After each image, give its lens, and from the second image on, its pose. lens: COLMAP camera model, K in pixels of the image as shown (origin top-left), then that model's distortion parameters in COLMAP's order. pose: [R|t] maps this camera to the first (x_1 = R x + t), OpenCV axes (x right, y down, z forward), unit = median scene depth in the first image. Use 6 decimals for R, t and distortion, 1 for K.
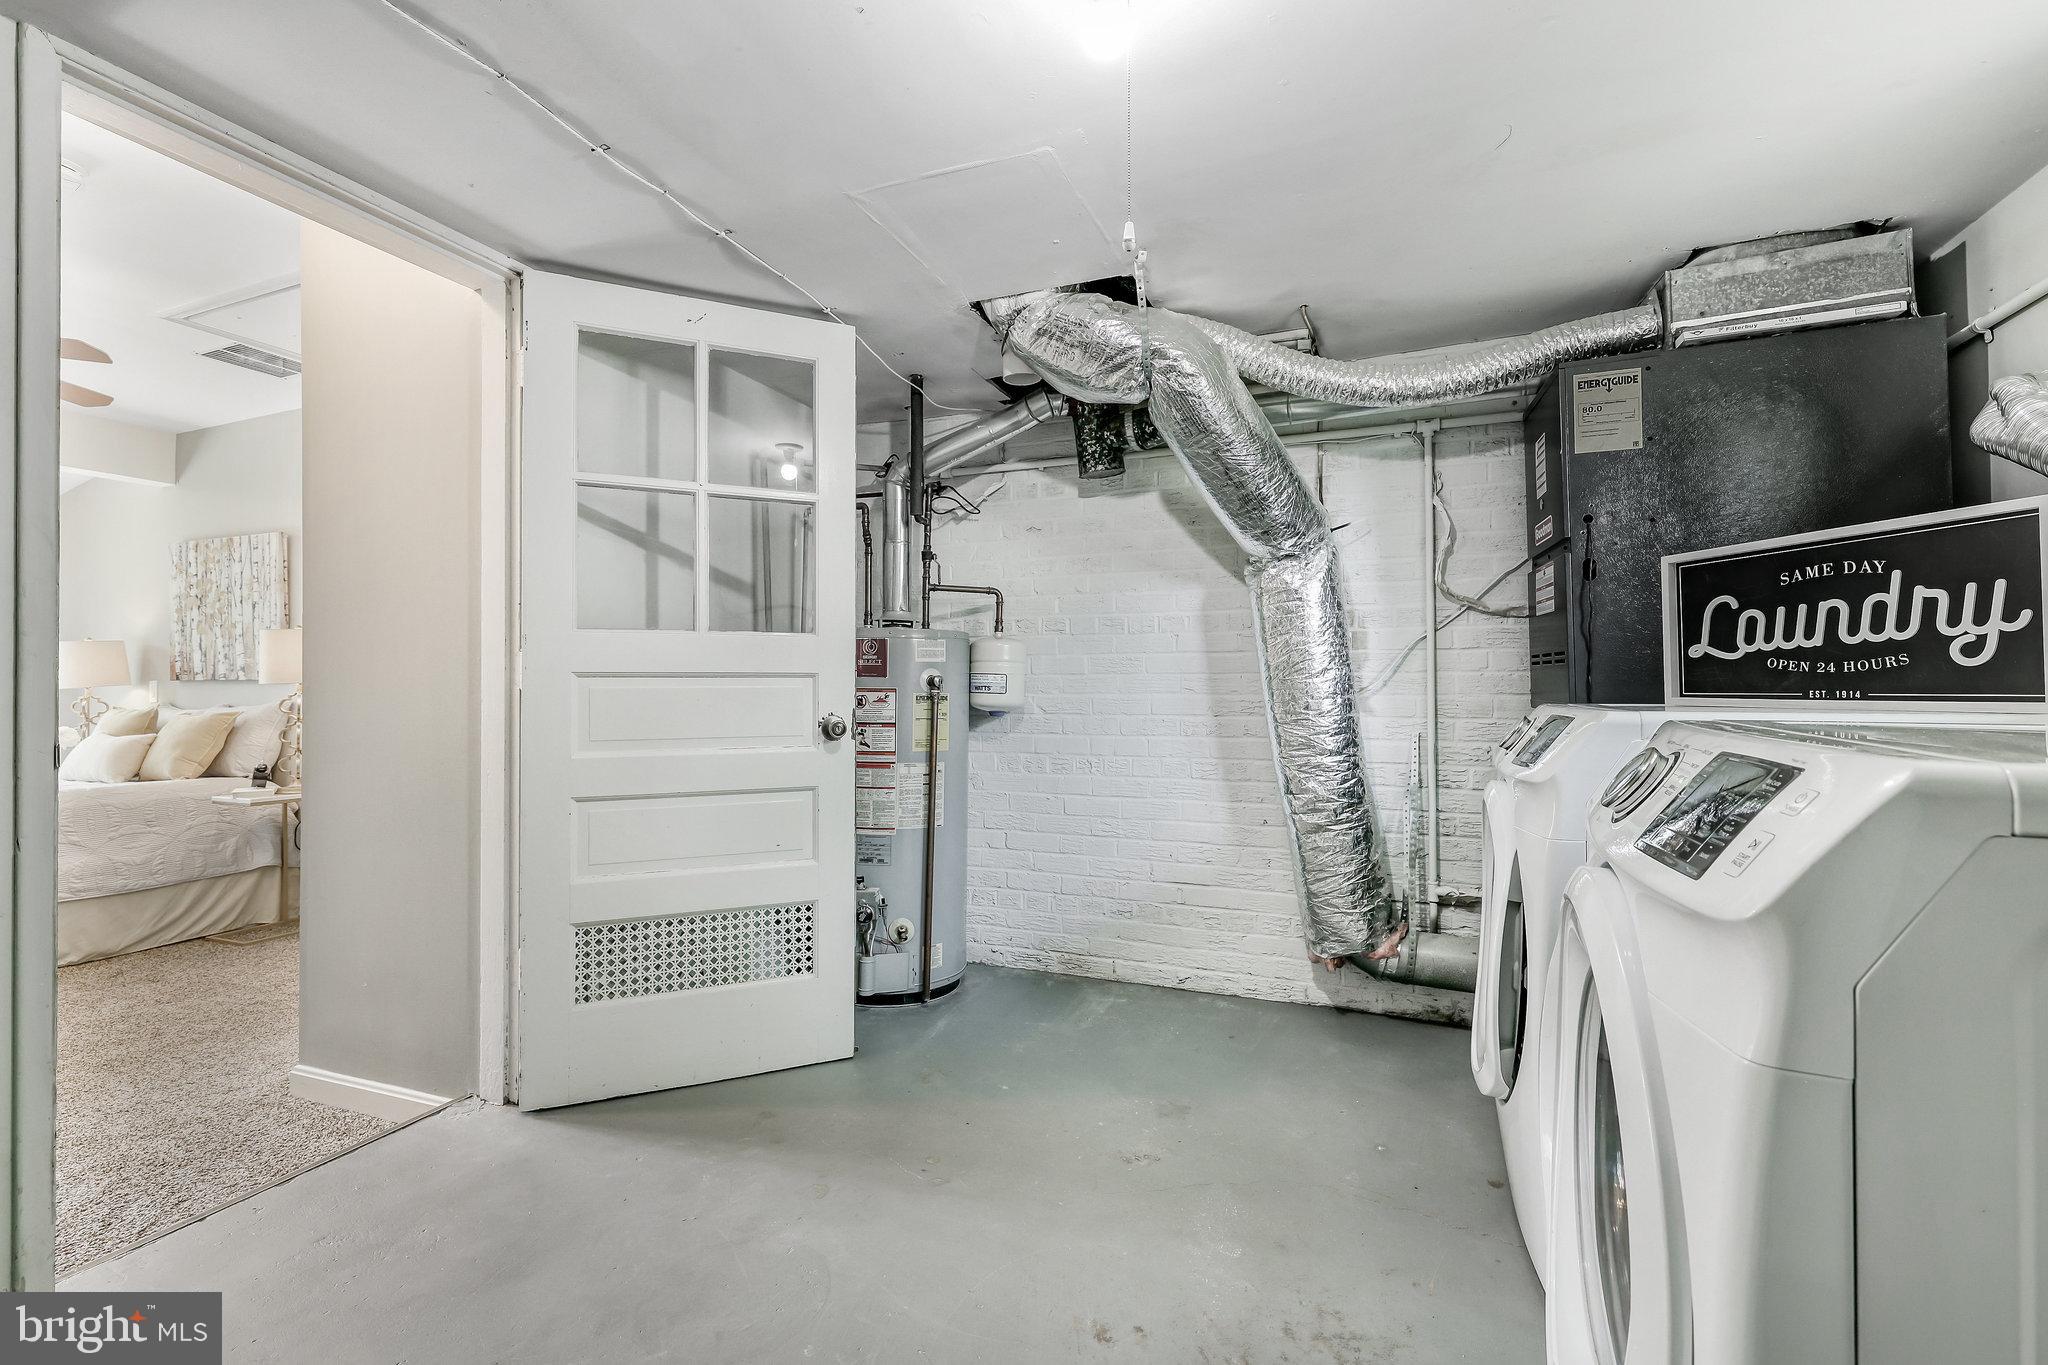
lens RADIAL K [[882.3, 0, 1011.6], [0, 882.3, 669.9], [0, 0, 1]] dist [0.001202, -0.000642]
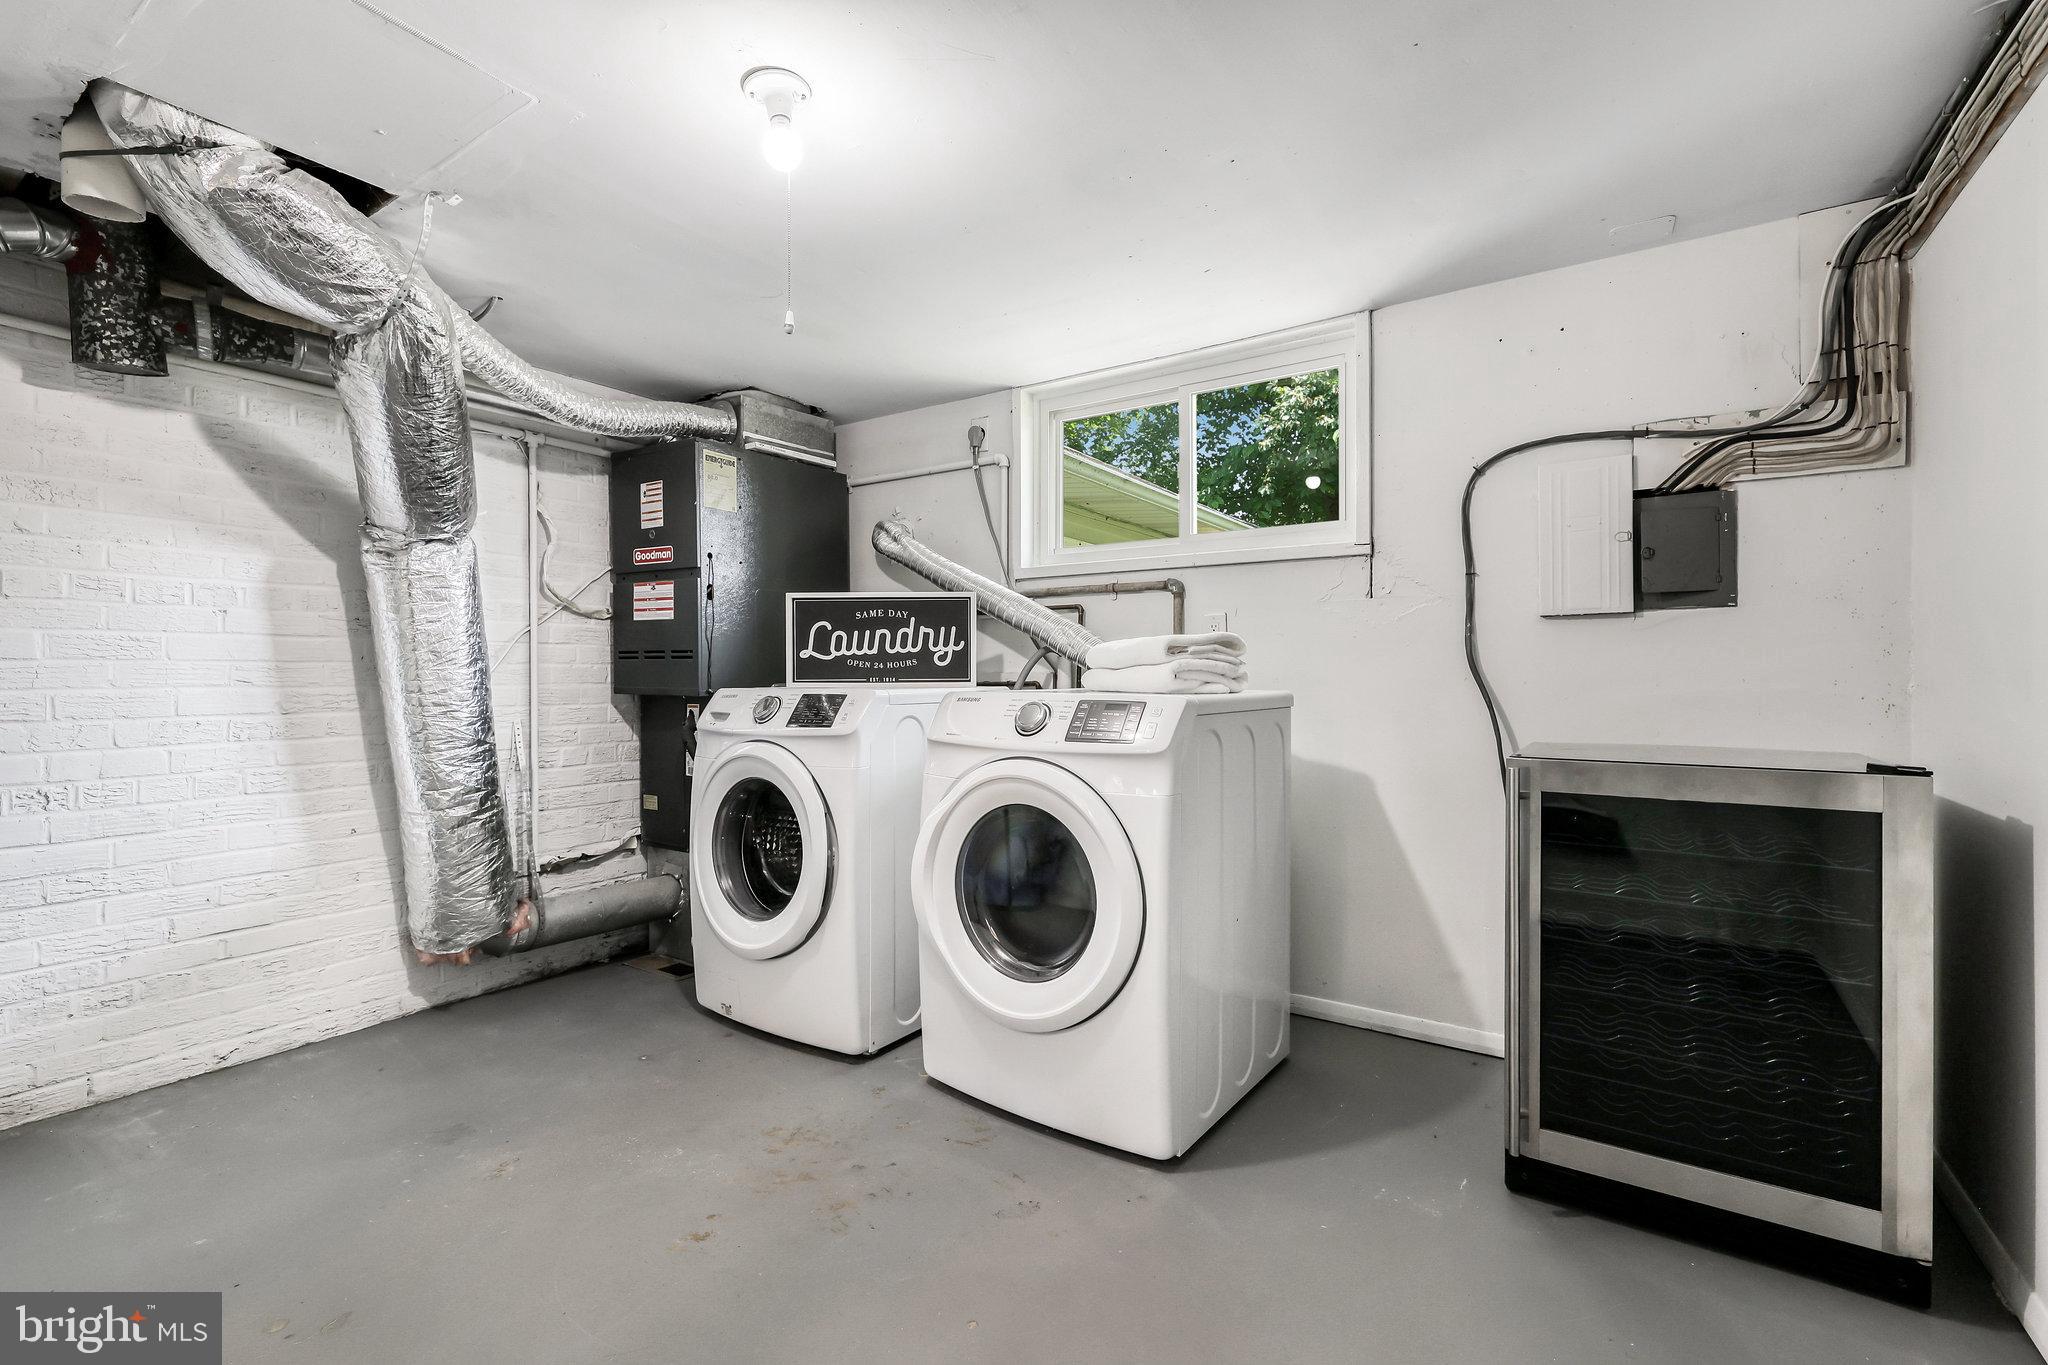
lens RADIAL K [[882.3, 0, 1017.6], [0, 882.3, 681.0], [0, 0, 1]] dist [0.001202, -0.000642]
pose [[0.203262, -0.005021, 0.979111, -0.609679], [-0.014627, 0.999860, 0.008164, 0.007696], [-0.979015, -0.015981, 0.203160, 0.241015]]
